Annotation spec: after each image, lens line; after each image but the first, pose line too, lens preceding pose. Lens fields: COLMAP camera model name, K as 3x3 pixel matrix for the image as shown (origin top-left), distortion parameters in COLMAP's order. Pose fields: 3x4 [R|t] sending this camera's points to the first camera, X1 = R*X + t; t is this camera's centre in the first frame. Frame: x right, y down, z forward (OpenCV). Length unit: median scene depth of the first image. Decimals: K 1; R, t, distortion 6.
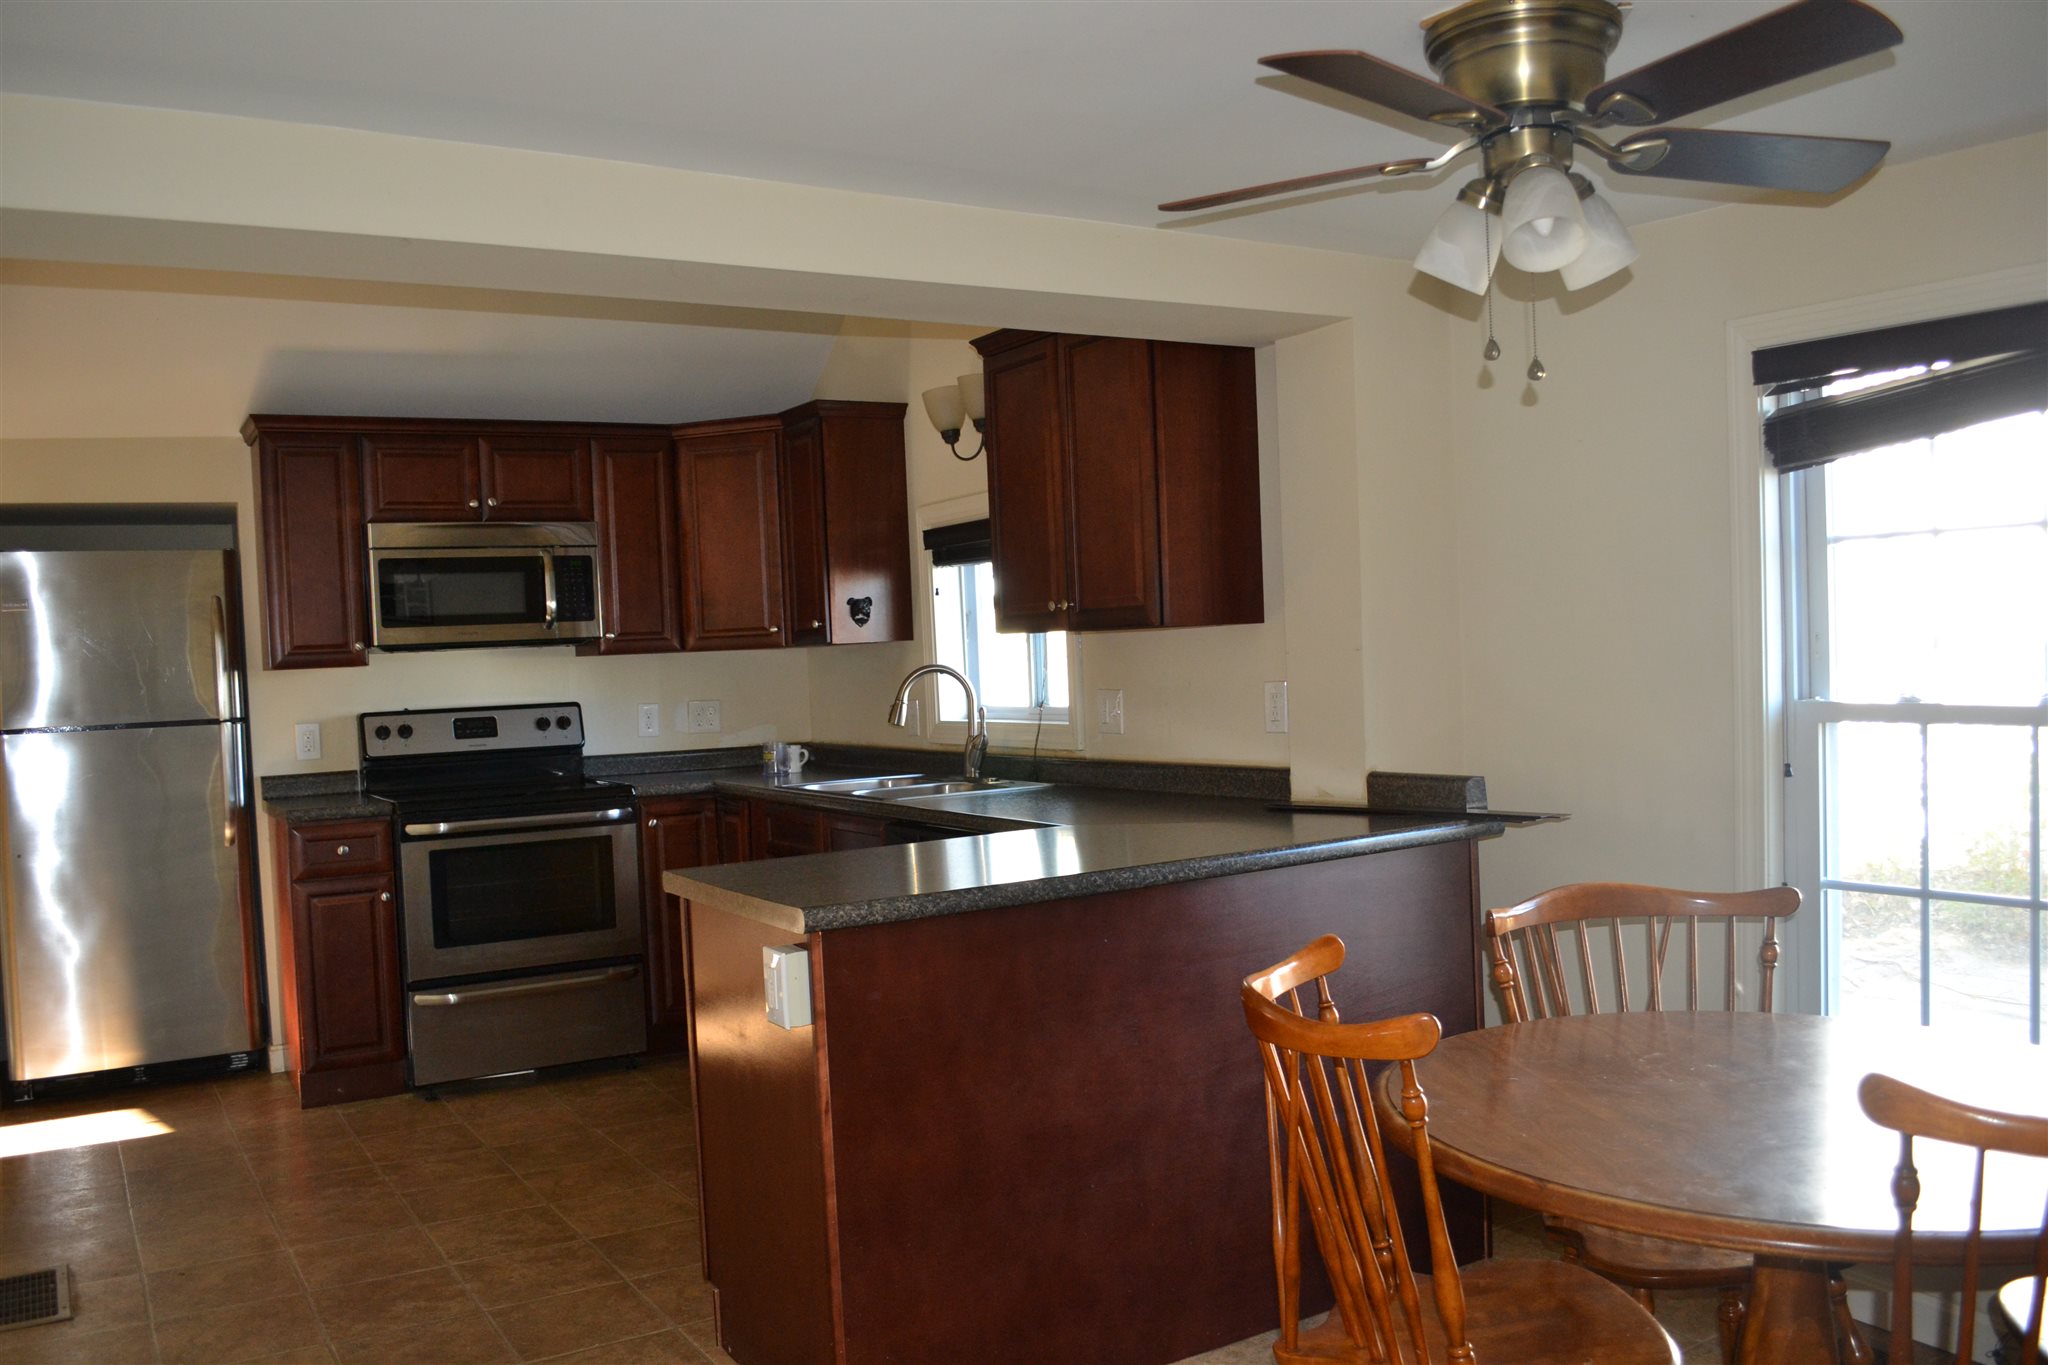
lens RADIAL K [[1638.5, 0, 997.9], [0, 1638.5, 712.6], [0, 0, 1]] dist [-0.078765, 0.006140]
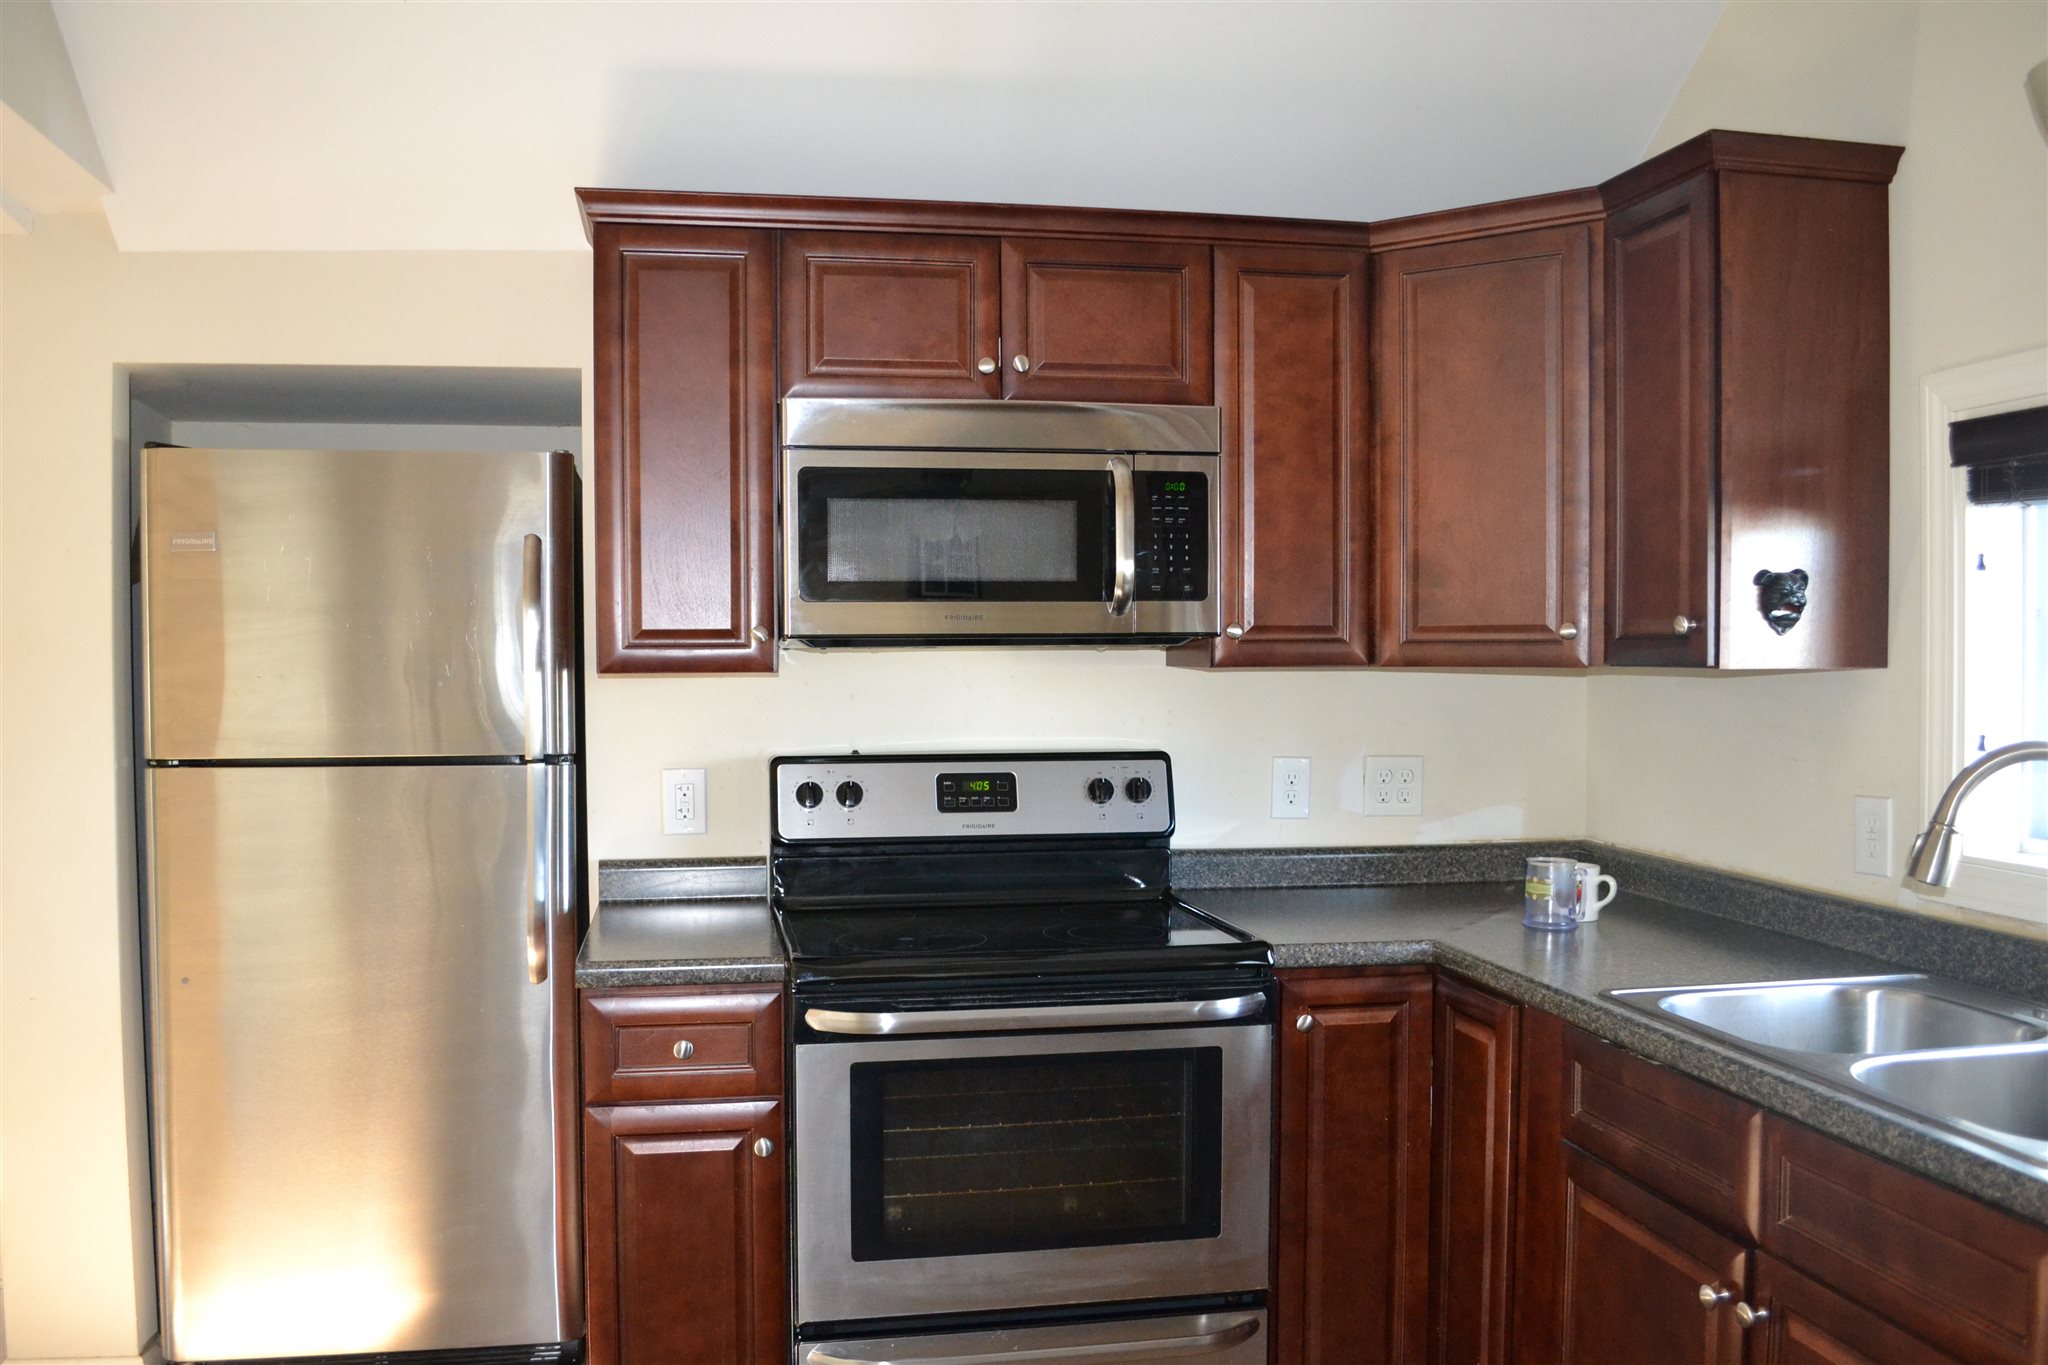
lens RADIAL K [[1638.5, 0, 997.9], [0, 1638.5, 712.6], [0, 0, 1]] dist [-0.078765, 0.006140]
pose [[0.937761, 0.052684, -0.343263, -0.138759], [-0.049174, 0.998611, 0.018929, -0.029568], [0.343783, -0.000871, 0.939049, 0.525473]]
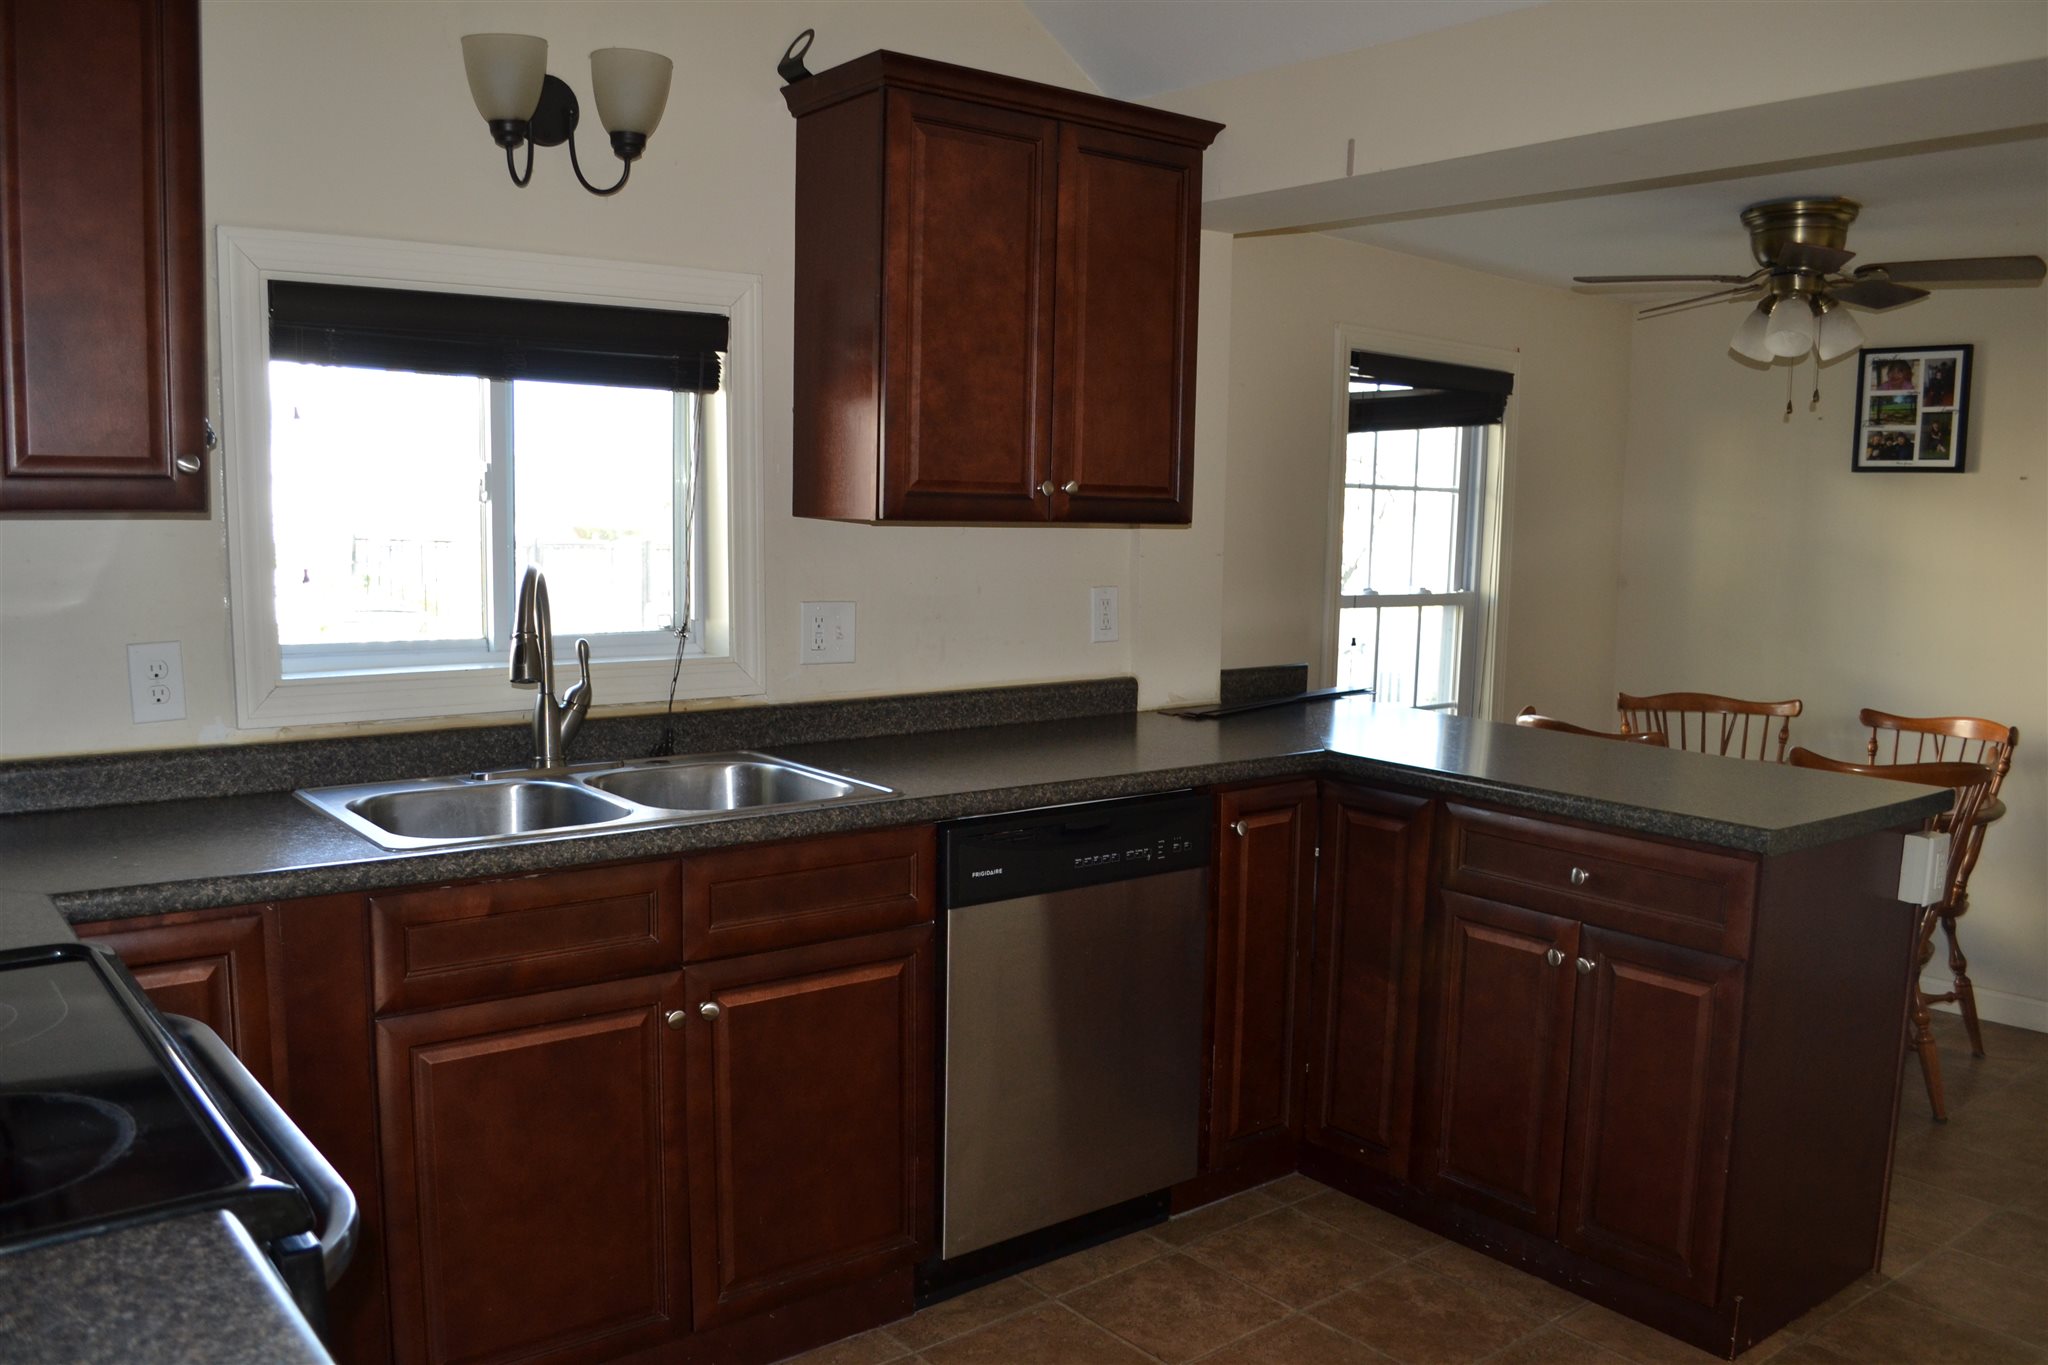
lens RADIAL K [[1638.5, 0, 997.9], [0, 1638.5, 712.6], [0, 0, 1]] dist [-0.078765, 0.006140]
pose [[-0.132187, -0.085888, 0.987497, -0.562593], [0.023054, 0.995703, 0.089687, -0.024667], [-0.990957, 0.034621, -0.129639, 0.882377]]
